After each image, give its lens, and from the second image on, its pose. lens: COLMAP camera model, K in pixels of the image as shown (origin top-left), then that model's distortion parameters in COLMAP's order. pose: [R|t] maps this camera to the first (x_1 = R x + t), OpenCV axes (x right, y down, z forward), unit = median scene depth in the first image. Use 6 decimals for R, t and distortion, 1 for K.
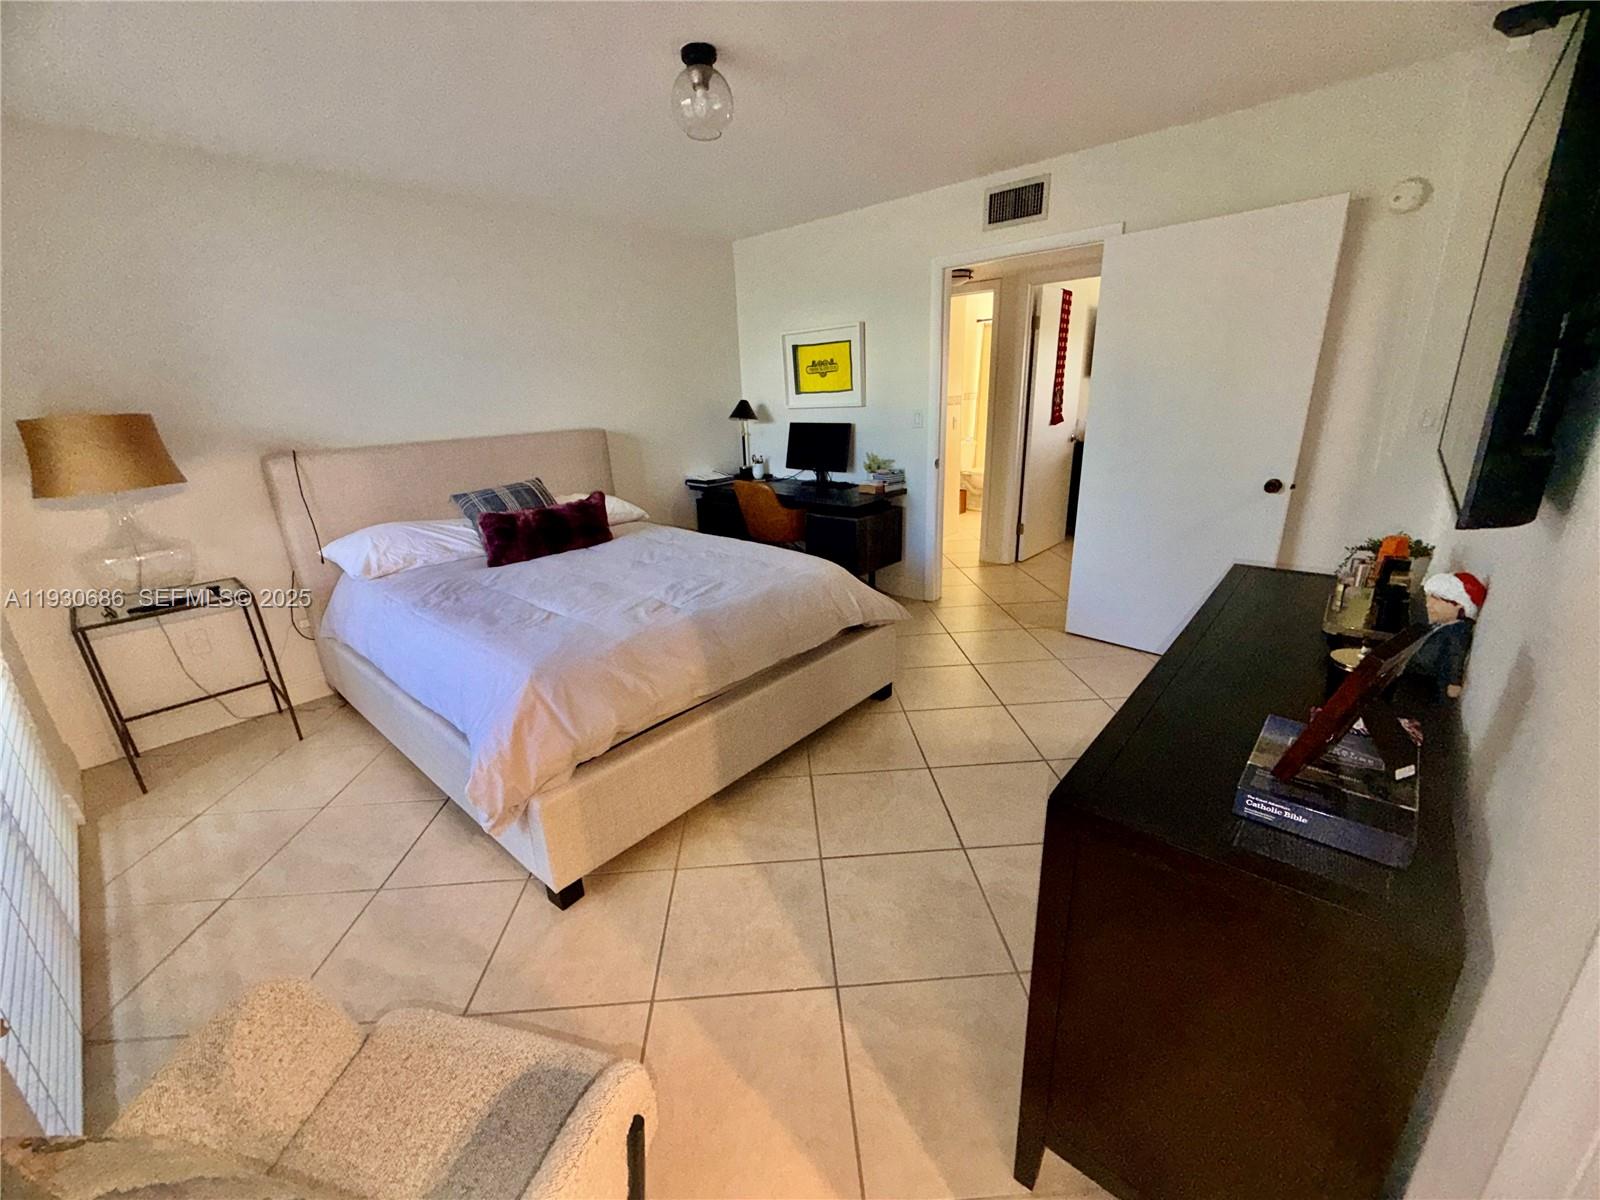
lens RADIAL K [[643.2, 0, 805.4], [0, 643.2, 602.0], [0, 0, 1]] dist [-0.000642, 0.000873]
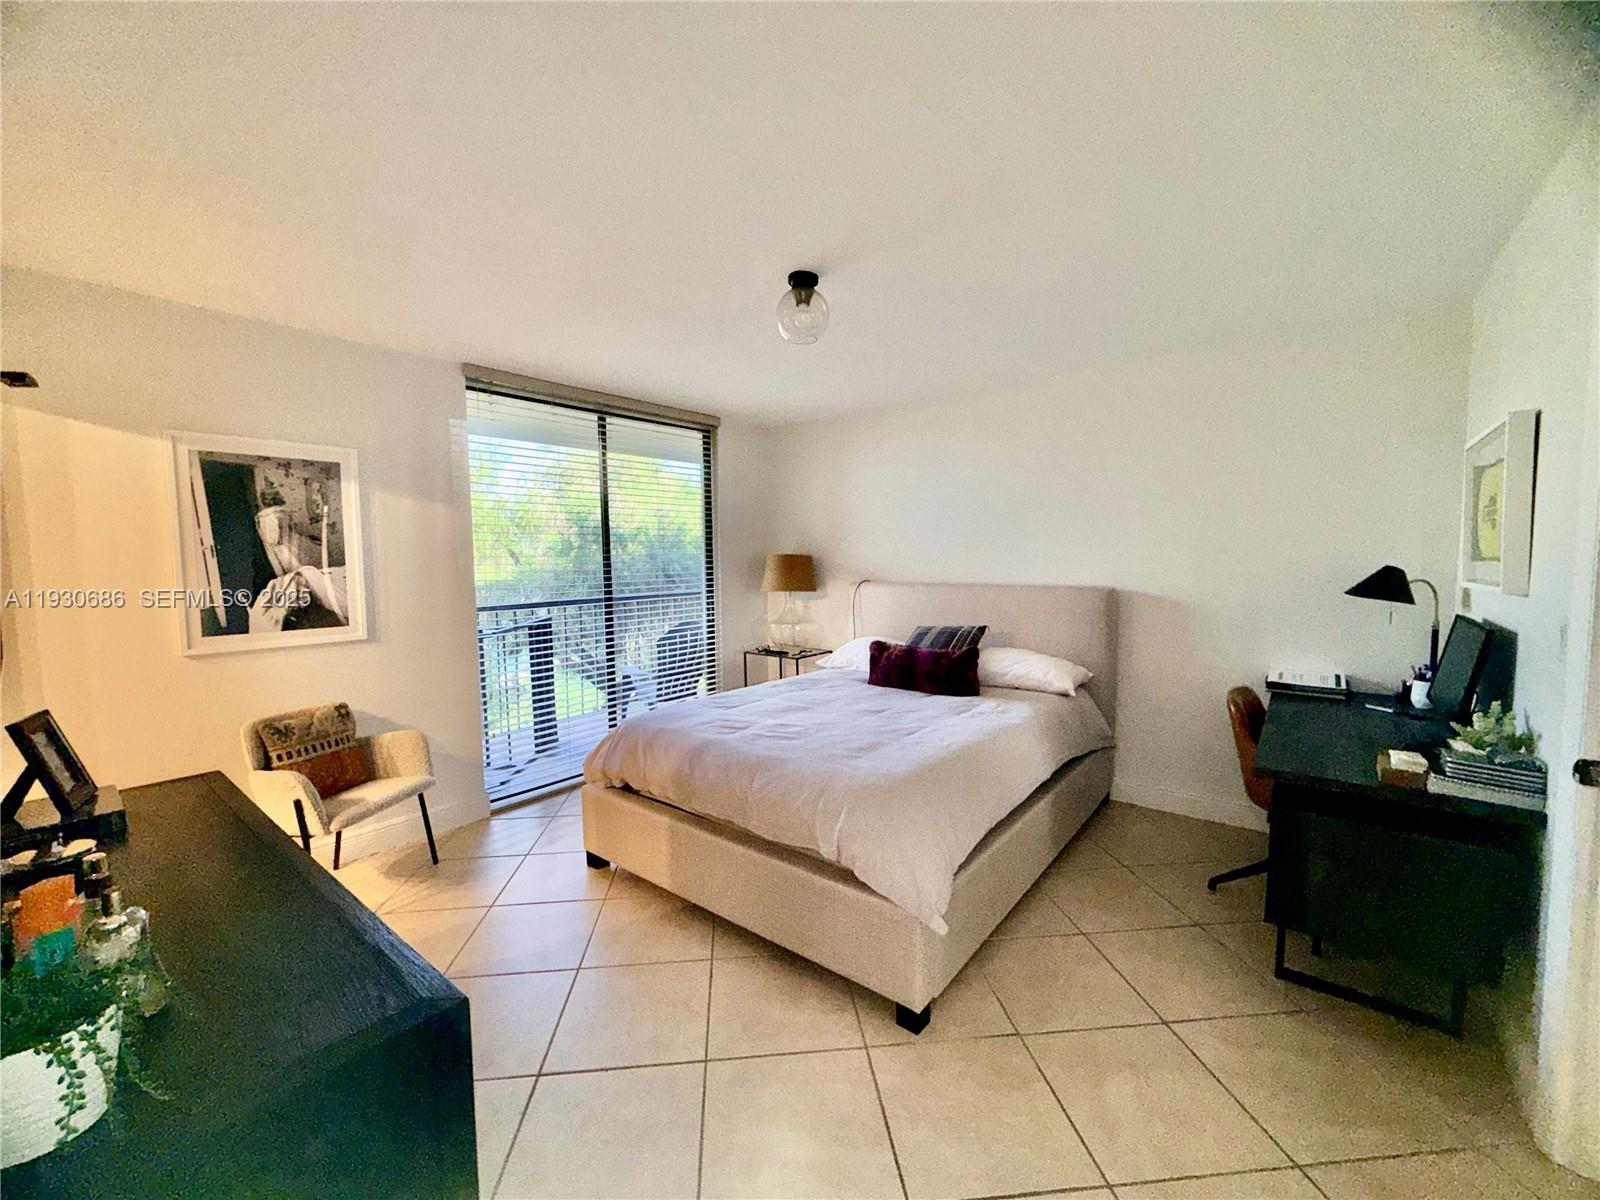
lens RADIAL K [[643.2, 0, 793.6], [0, 643.2, 594.8], [0, 0, 1]] dist [-0.000642, 0.000873]
pose [[0.045605, 0.103517, -0.993582, 0.840530], [-0.307346, 0.947826, 0.084643, -0.324989], [0.950504, 0.301514, 0.075041, 0.850822]]
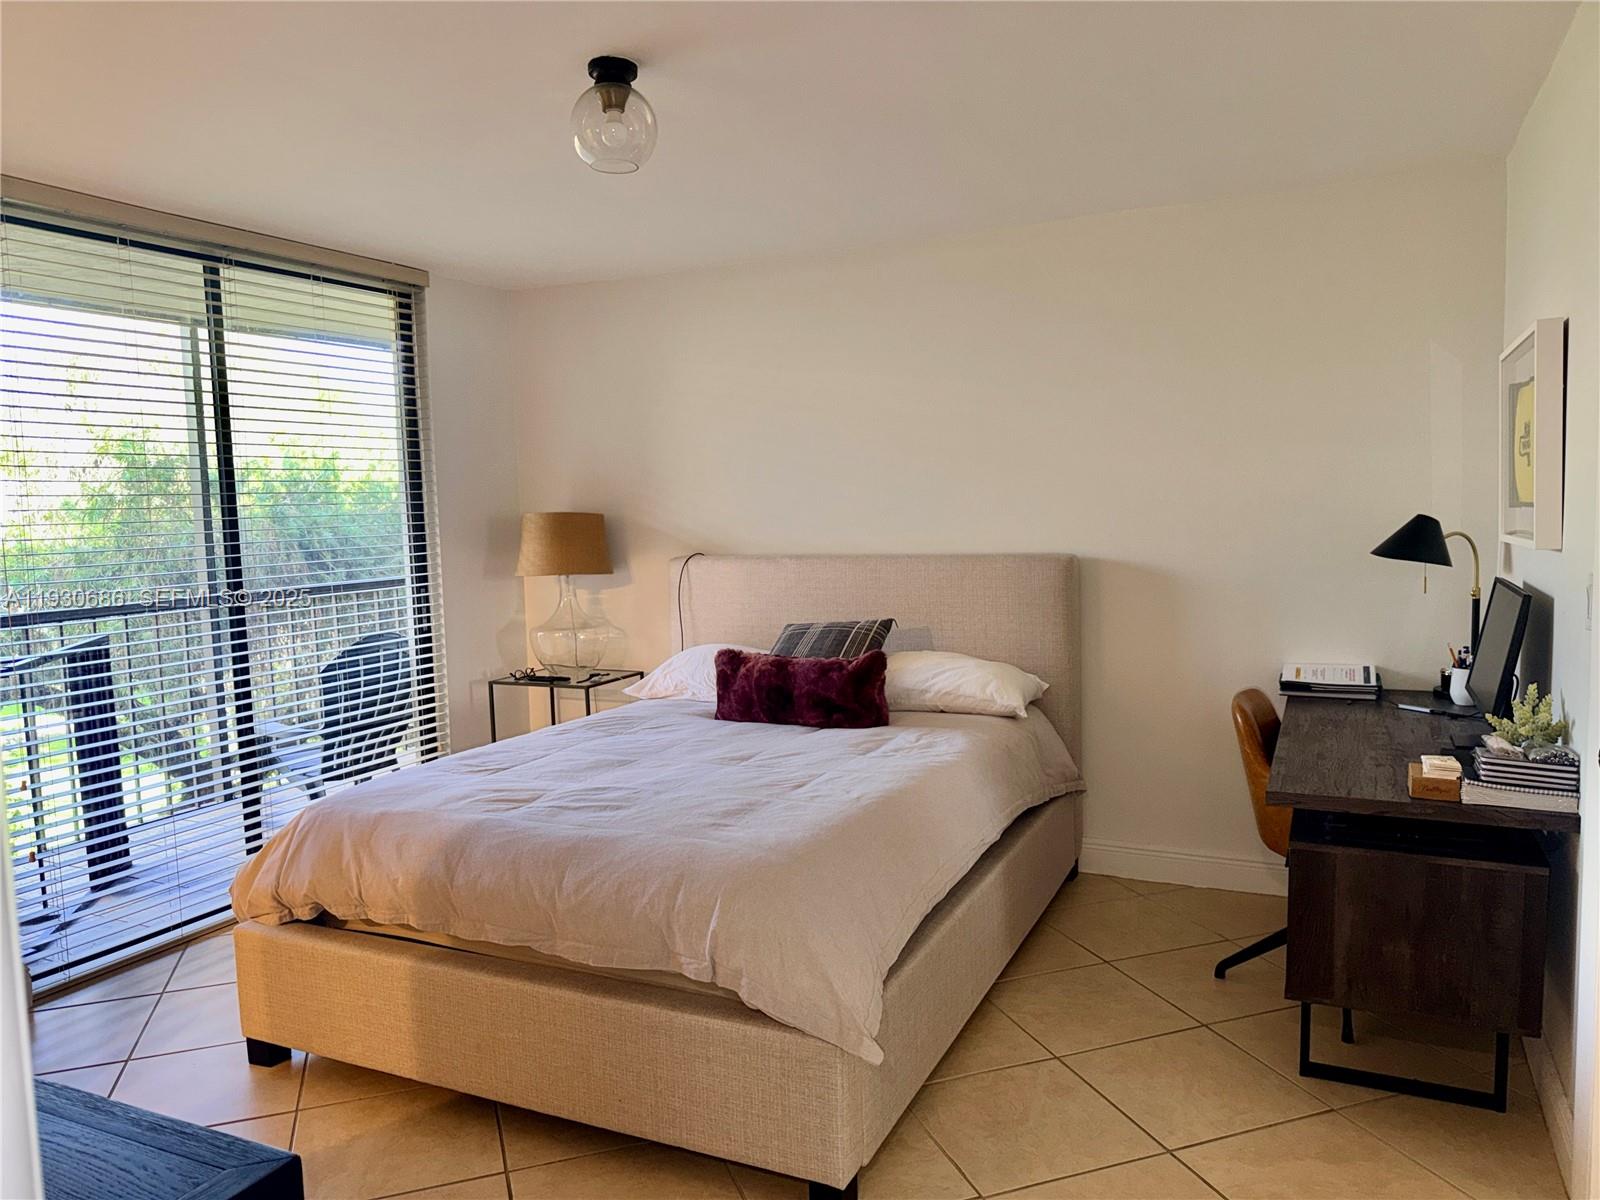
lens RADIAL K [[1130.0, 0, 802.6], [0, 1130.0, 590.8], [0, 0, 1]] dist [0.057360, -0.082878]
pose [[0.281671, 0.108183, -0.953393, 0.948171], [-0.289929, 0.956774, 0.022910, -0.307277], [0.914660, 0.269963, 0.300861, 0.767377]]
